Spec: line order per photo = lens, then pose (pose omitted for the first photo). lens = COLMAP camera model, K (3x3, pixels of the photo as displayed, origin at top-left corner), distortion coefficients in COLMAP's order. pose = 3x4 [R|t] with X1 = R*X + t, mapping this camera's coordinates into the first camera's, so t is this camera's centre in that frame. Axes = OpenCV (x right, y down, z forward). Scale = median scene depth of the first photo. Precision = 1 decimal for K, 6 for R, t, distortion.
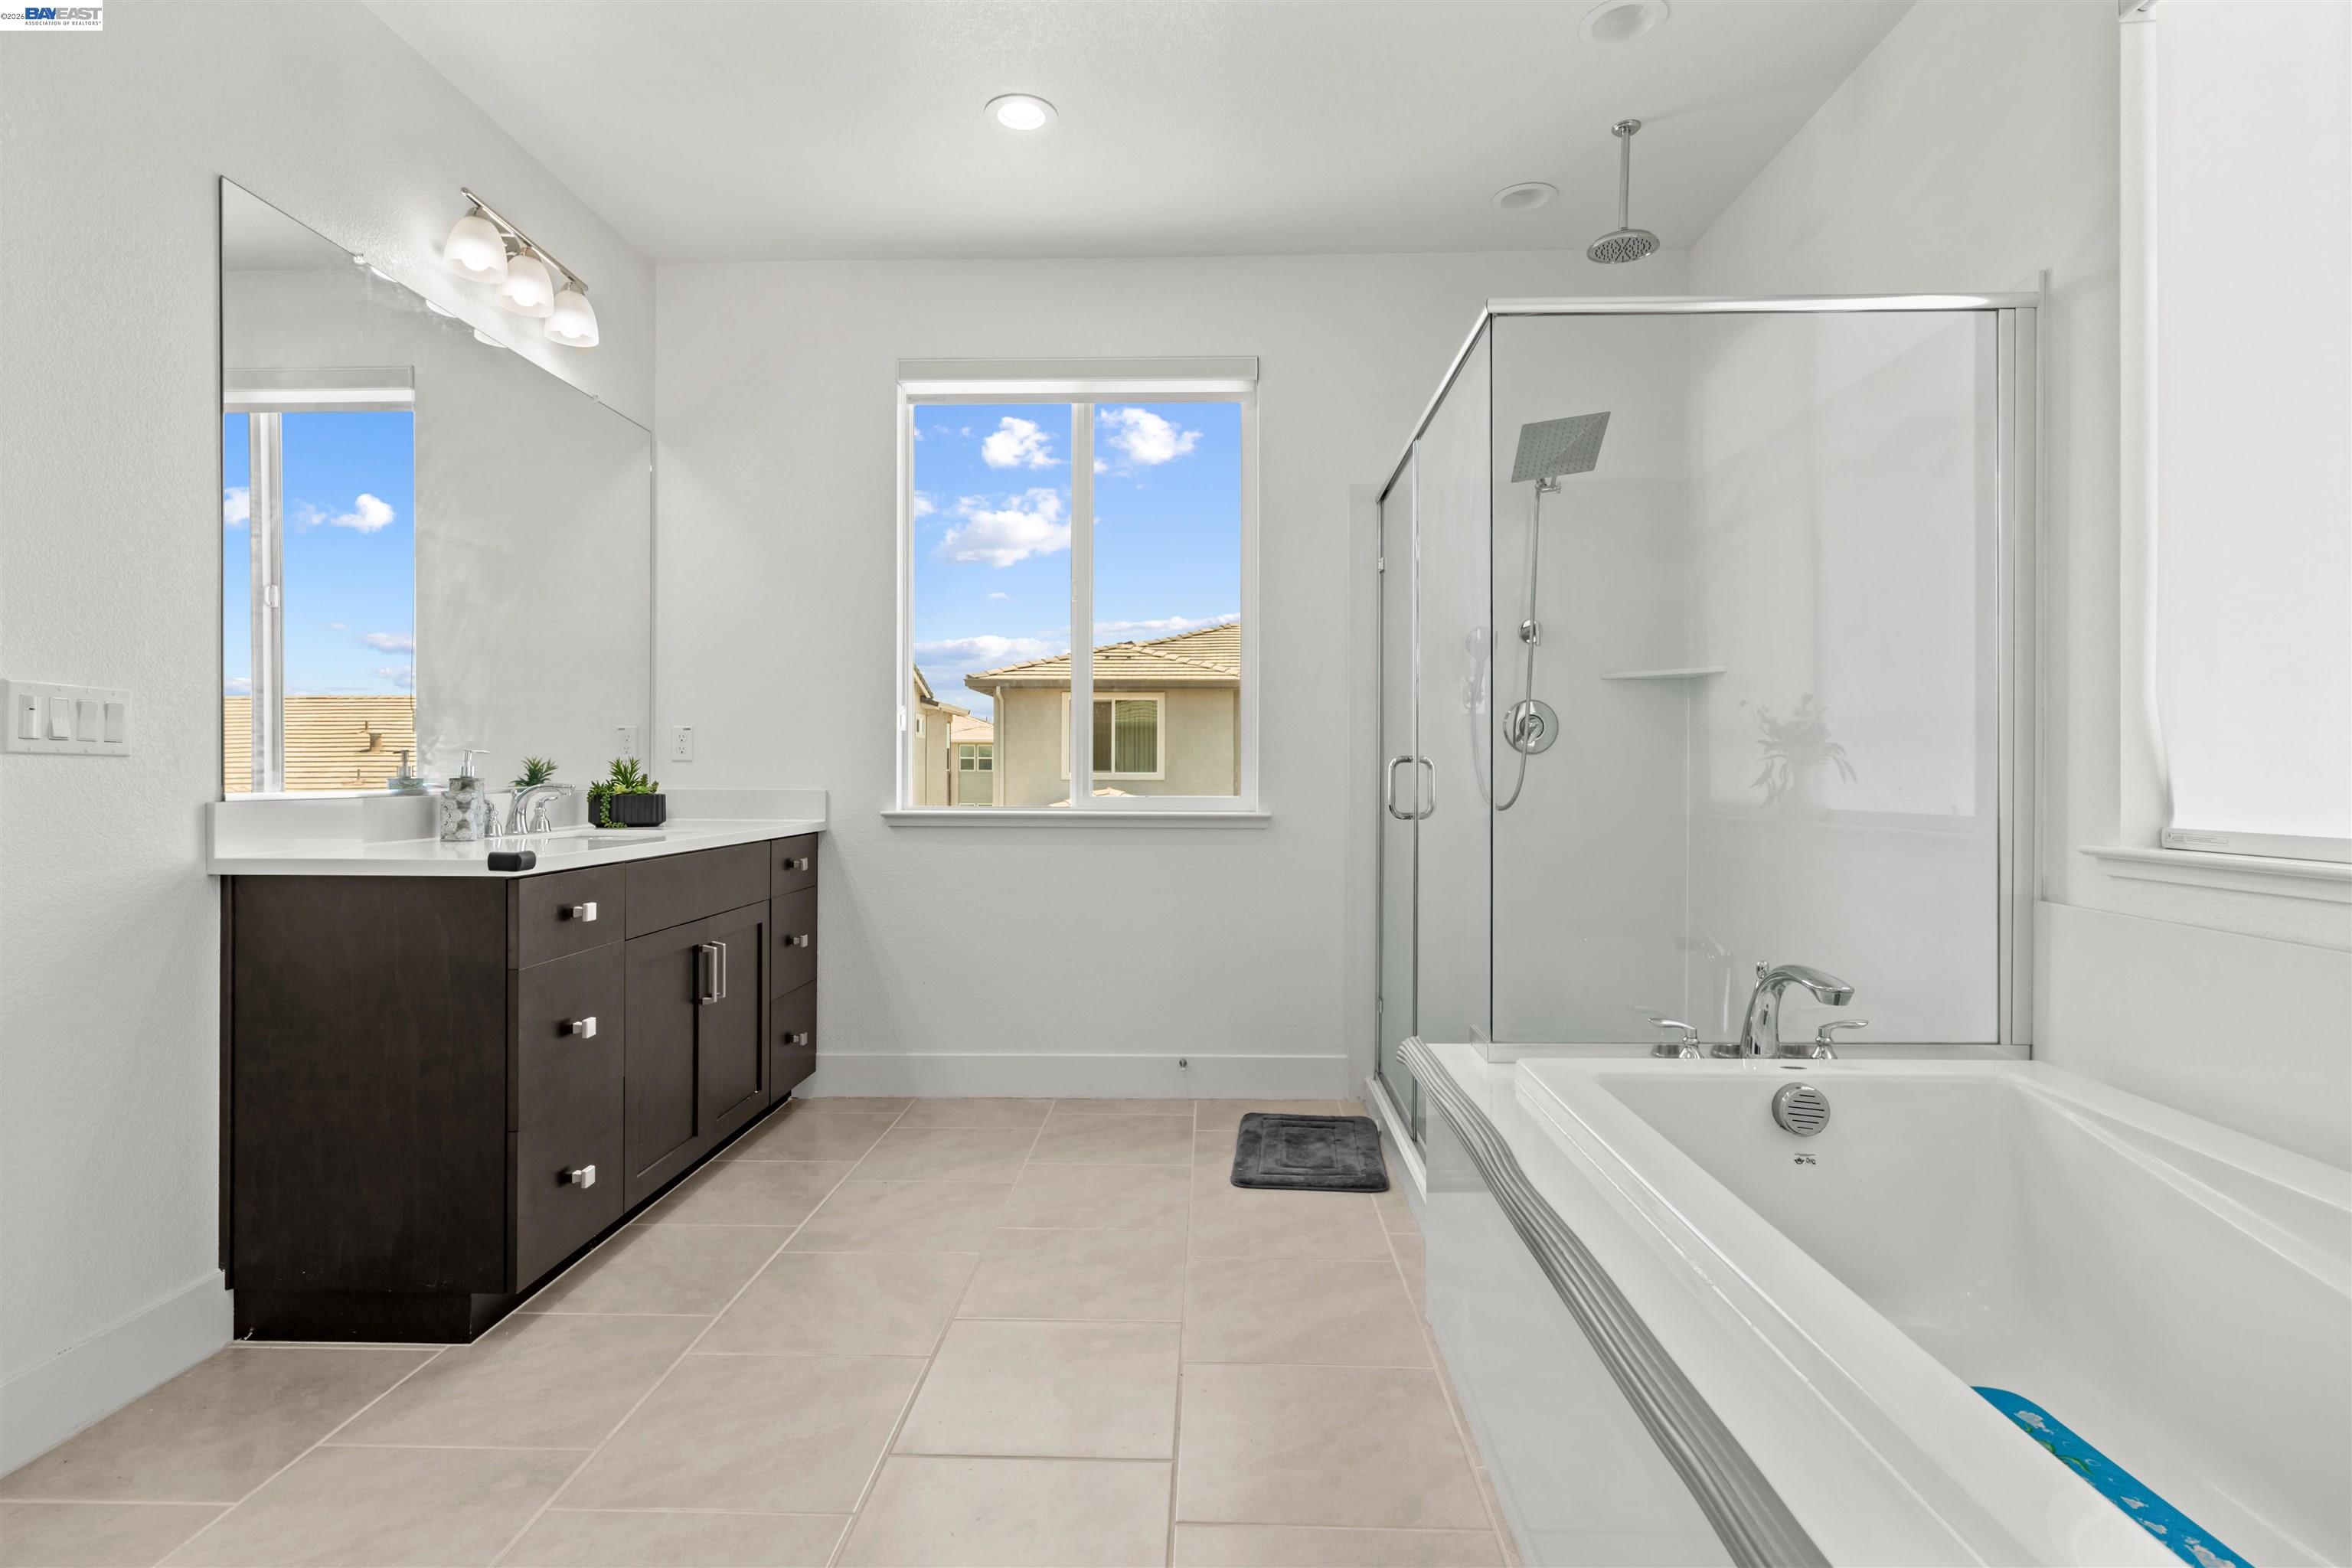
lens RADIAL K [[1167.0, 0, 1180.8], [0, 1167.0, 760.9], [0, 0, 1]] dist [0.000545, 0.000536]
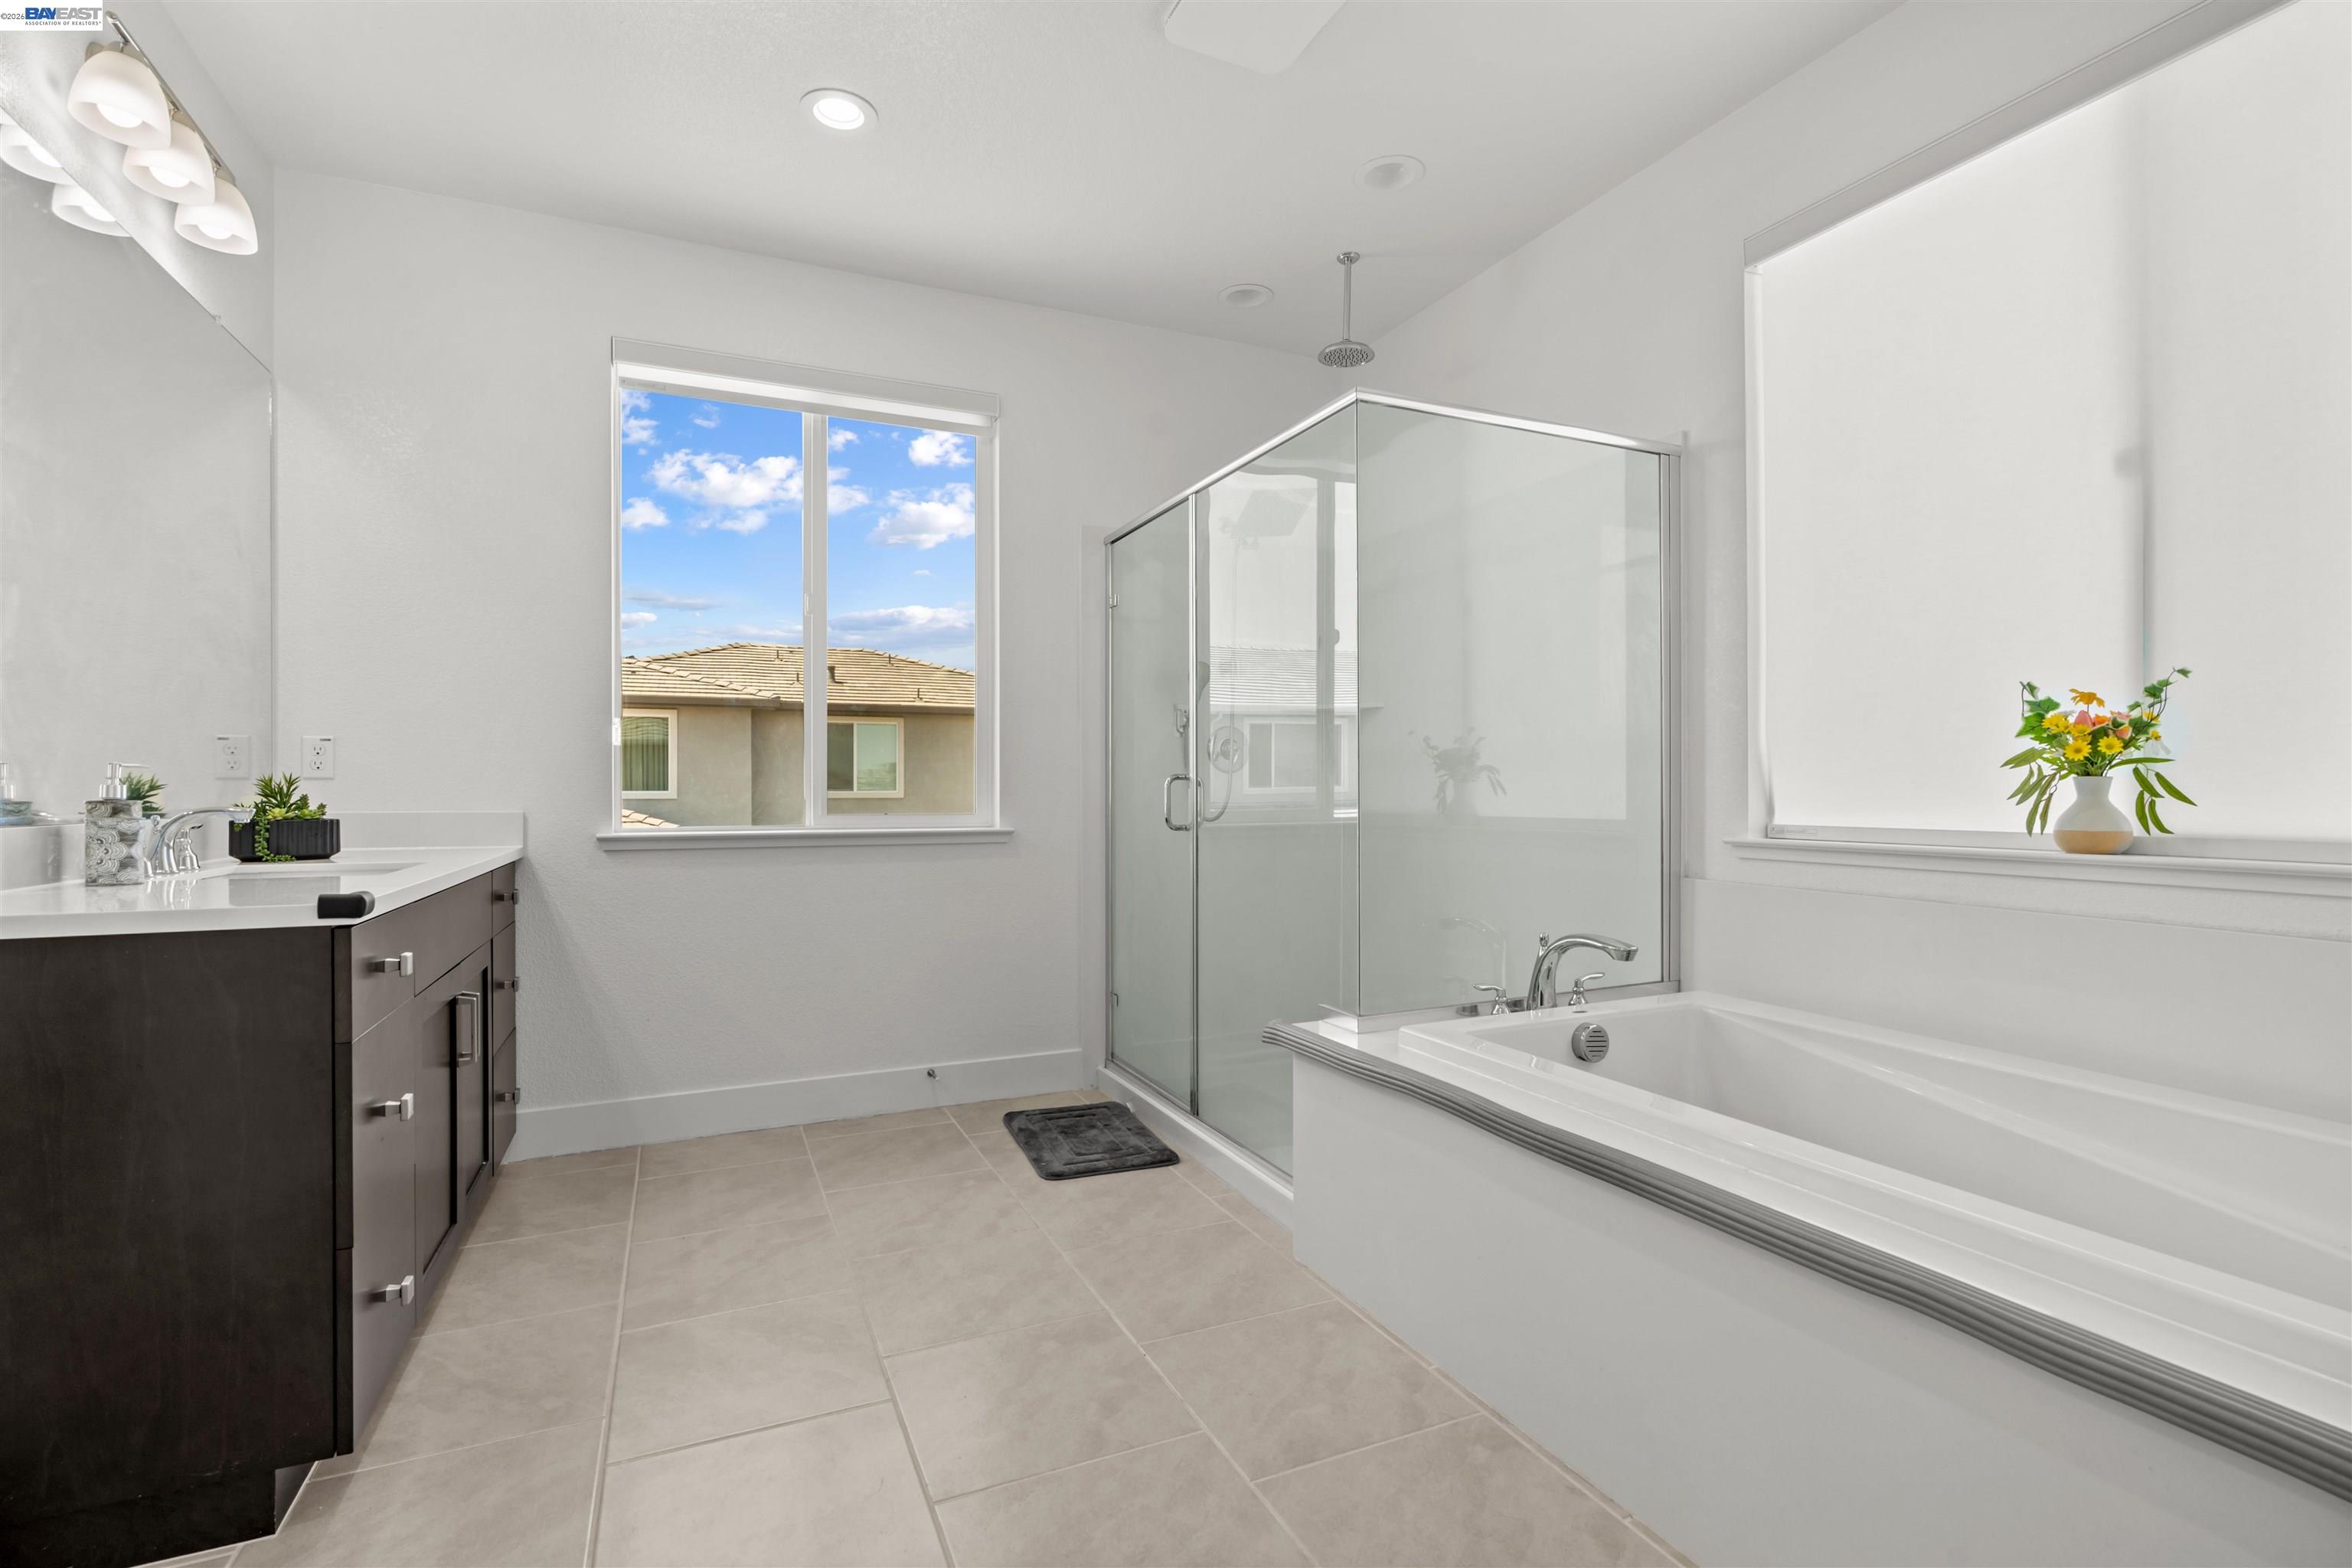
lens RADIAL K [[1069.6, 0, 1176.0], [0, 1069.6, 784.0], [0, 0, 1]] dist [-0.011133, 0.005594]
pose [[0.899100, -0.001757, 0.437739, -0.260725], [-0.000082, 0.999991, 0.004182, 0.000908], [-0.437743, -0.003796, 0.899092, 0.076065]]
